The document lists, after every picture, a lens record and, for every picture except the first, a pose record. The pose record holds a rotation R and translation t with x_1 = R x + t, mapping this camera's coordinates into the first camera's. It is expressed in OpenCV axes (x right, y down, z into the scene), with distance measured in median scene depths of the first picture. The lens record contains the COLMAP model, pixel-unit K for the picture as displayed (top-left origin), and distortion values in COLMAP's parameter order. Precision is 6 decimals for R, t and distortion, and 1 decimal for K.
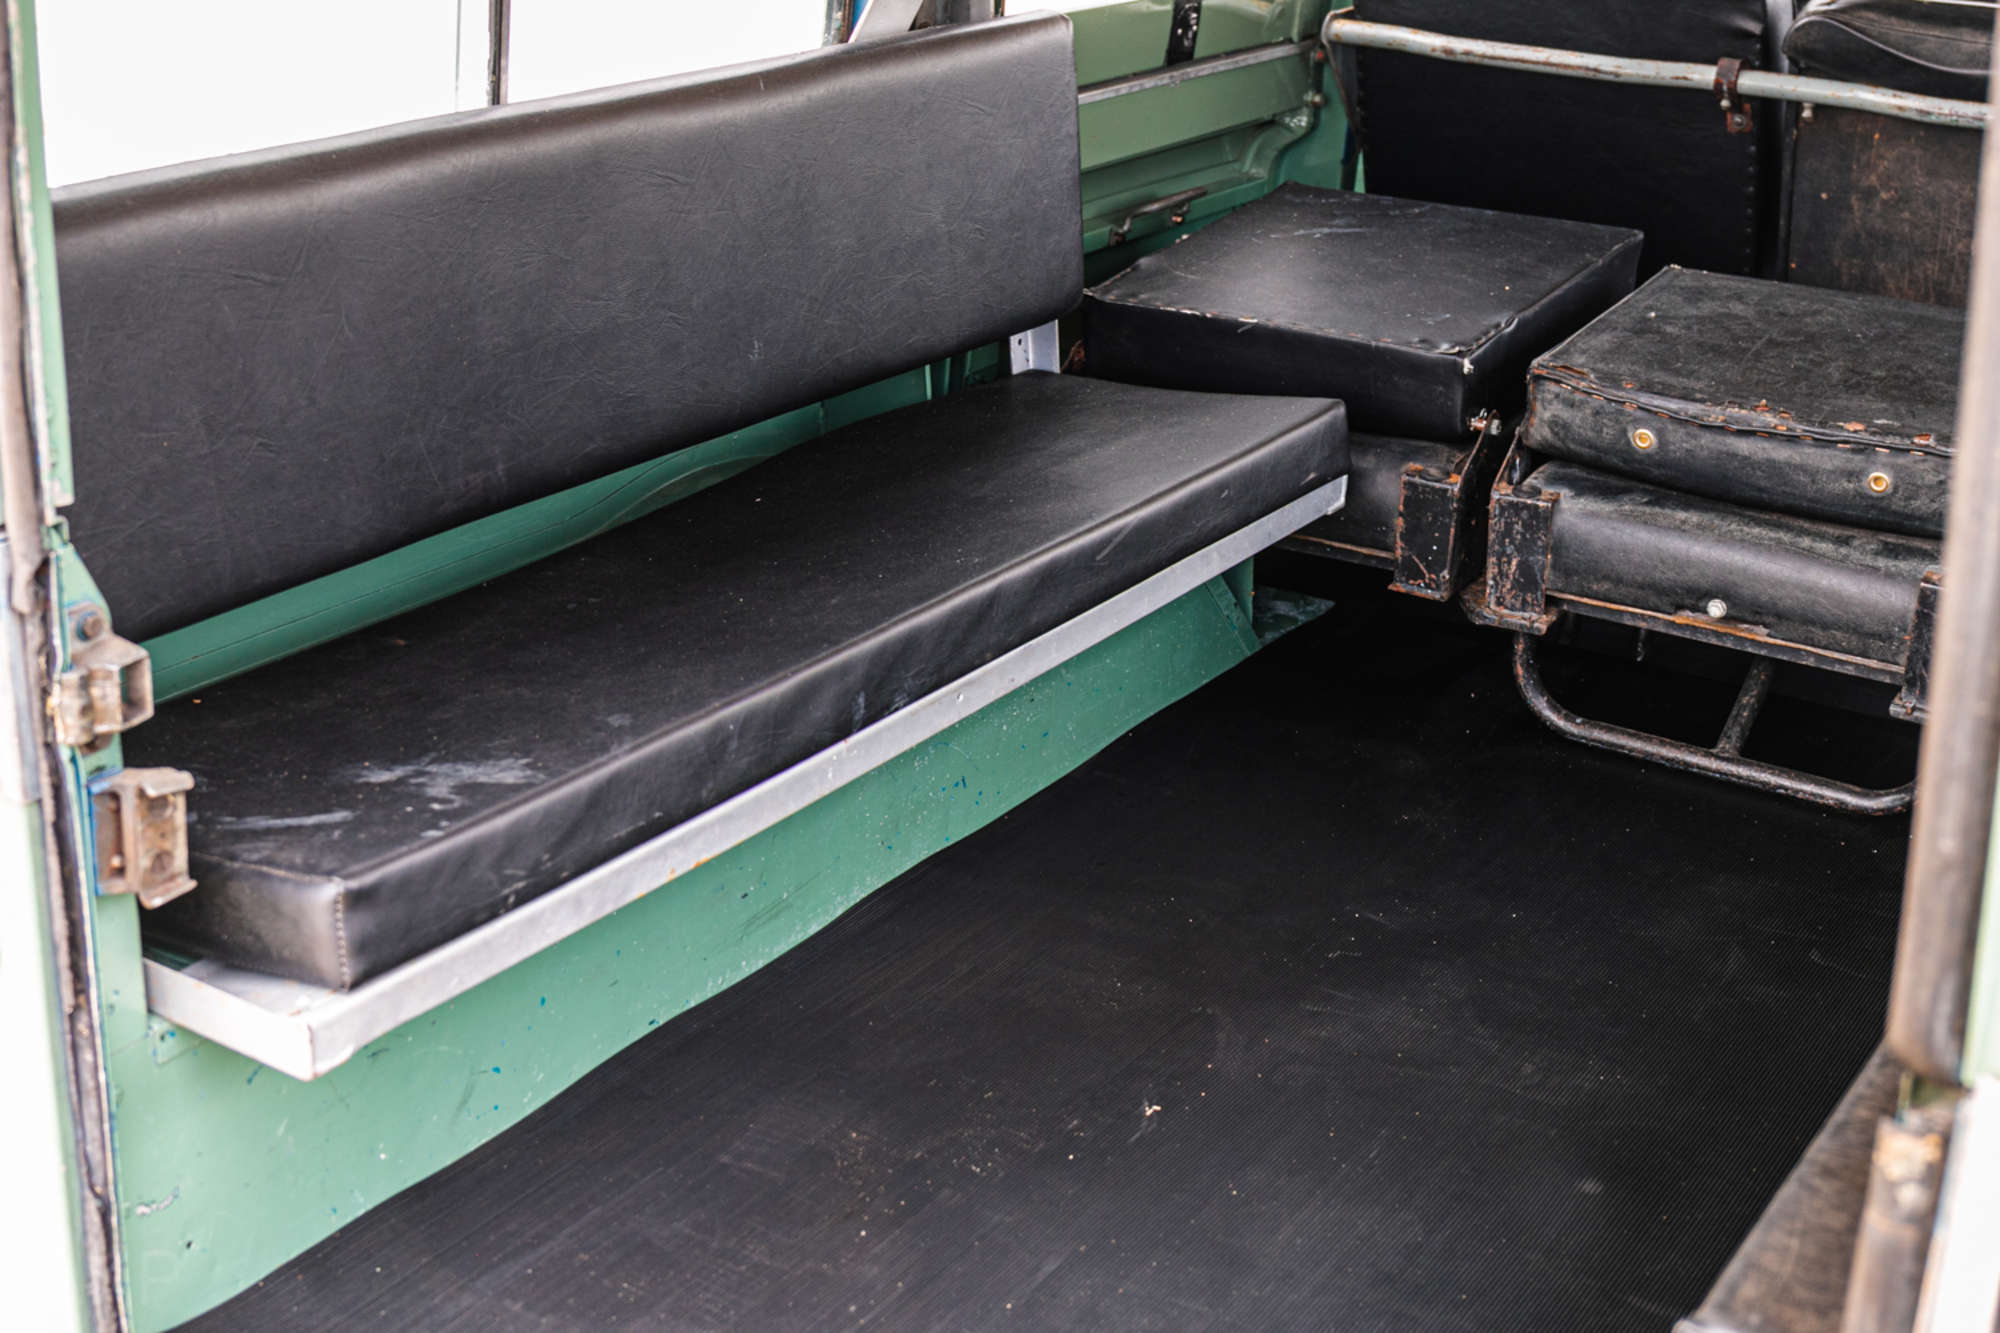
lens RADIAL K [[2716.2, 0, 999.4], [0, 2716.2, 675.4], [0, 0, 1]] dist [-0.081375, 0.000000]
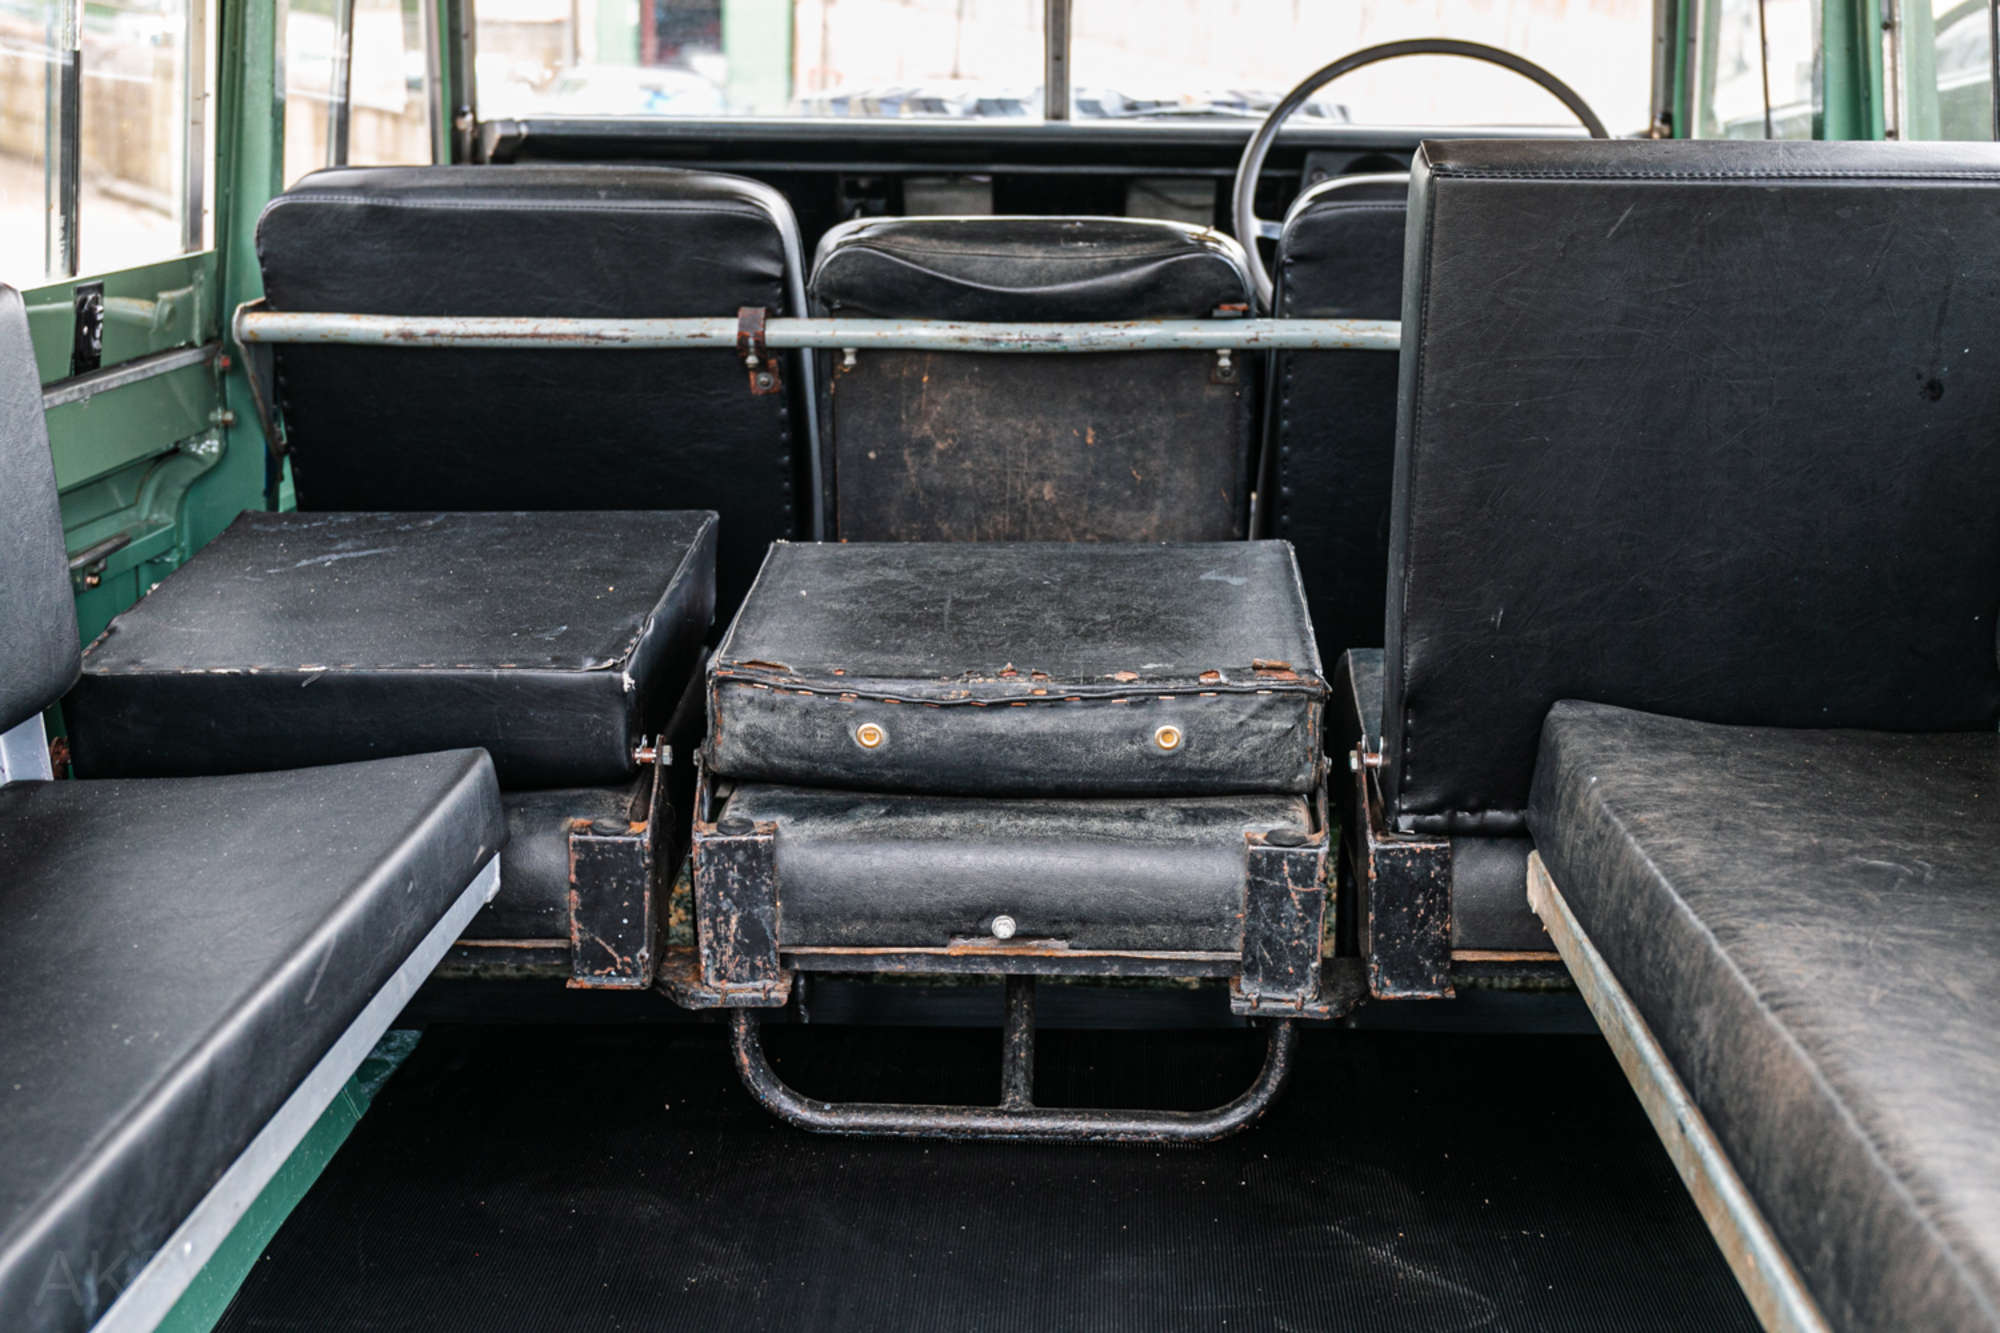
lens RADIAL K [[2792.4, 0, 997.7], [0, 2792.4, 652.3], [0, 0, 1]] dist [-0.056346, 0.000000]
pose [[0.860686, -0.129156, 0.492482, -0.125178], [0.207055, 0.972480, -0.106821, -0.015109], [-0.465132, 0.193910, 0.863742, 0.256412]]
